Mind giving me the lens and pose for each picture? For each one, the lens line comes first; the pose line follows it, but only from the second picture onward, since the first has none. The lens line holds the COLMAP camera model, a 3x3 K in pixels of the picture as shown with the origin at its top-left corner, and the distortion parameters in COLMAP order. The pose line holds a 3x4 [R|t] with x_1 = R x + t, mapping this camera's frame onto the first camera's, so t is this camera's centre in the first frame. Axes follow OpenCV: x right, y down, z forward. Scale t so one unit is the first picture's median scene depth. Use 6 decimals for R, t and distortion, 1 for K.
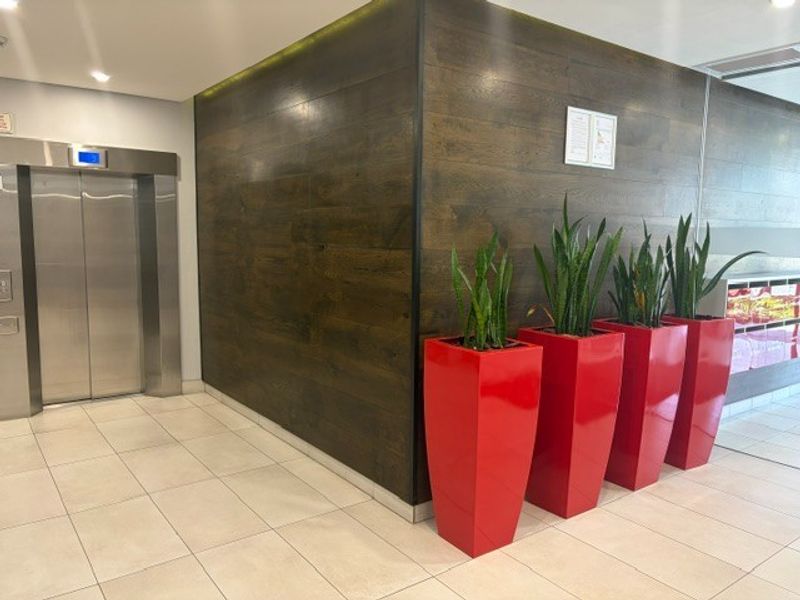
lens RADIAL K [[600.6, 0, 407.8], [0, 600.6, 305.2], [0, 0, 1]] dist [0.010838, -0.028217]
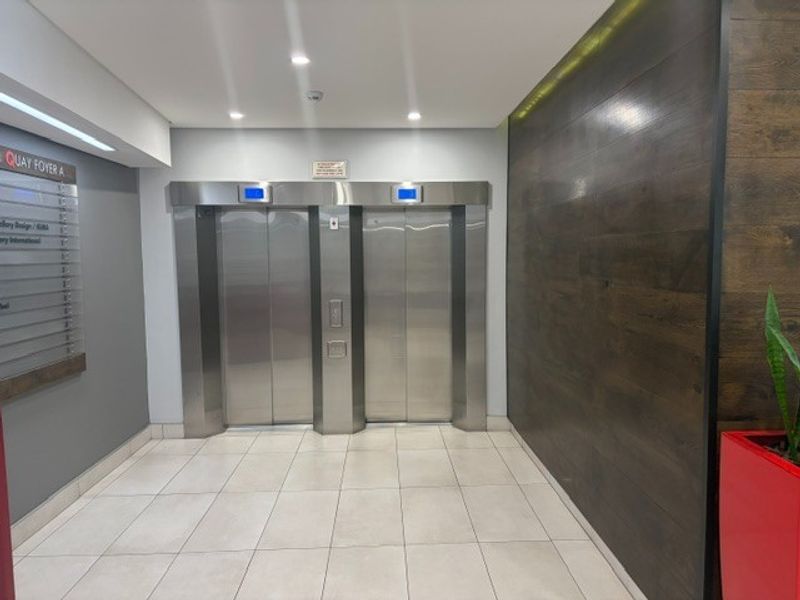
lens RADIAL K [[600.6, 0, 392.1], [0, 600.6, 298.0], [0, 0, 1]] dist [0.010838, -0.028217]
pose [[0.811427, 0.017609, -0.584189, 0.091397], [-0.044326, 0.998521, -0.031471, -0.039492], [0.582771, 0.051431, 0.811007, 0.188553]]
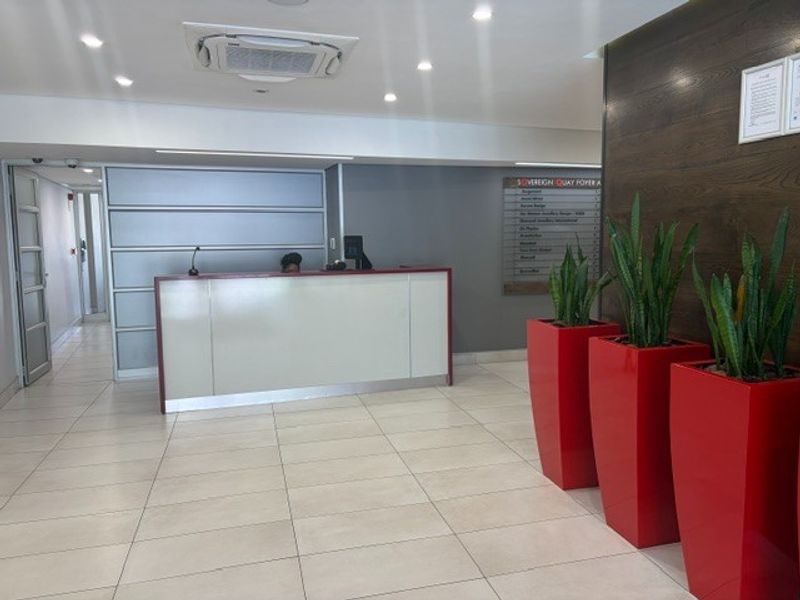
lens RADIAL K [[600.6, 0, 401.5], [0, 600.6, 299.1], [0, 0, 1]] dist [0.010838, -0.028217]
pose [[-0.369190, 0.085837, -0.925381, 0.998772], [-0.110241, 0.984650, 0.135316, -0.081201], [0.922792, 0.151972, -0.354060, 0.775416]]
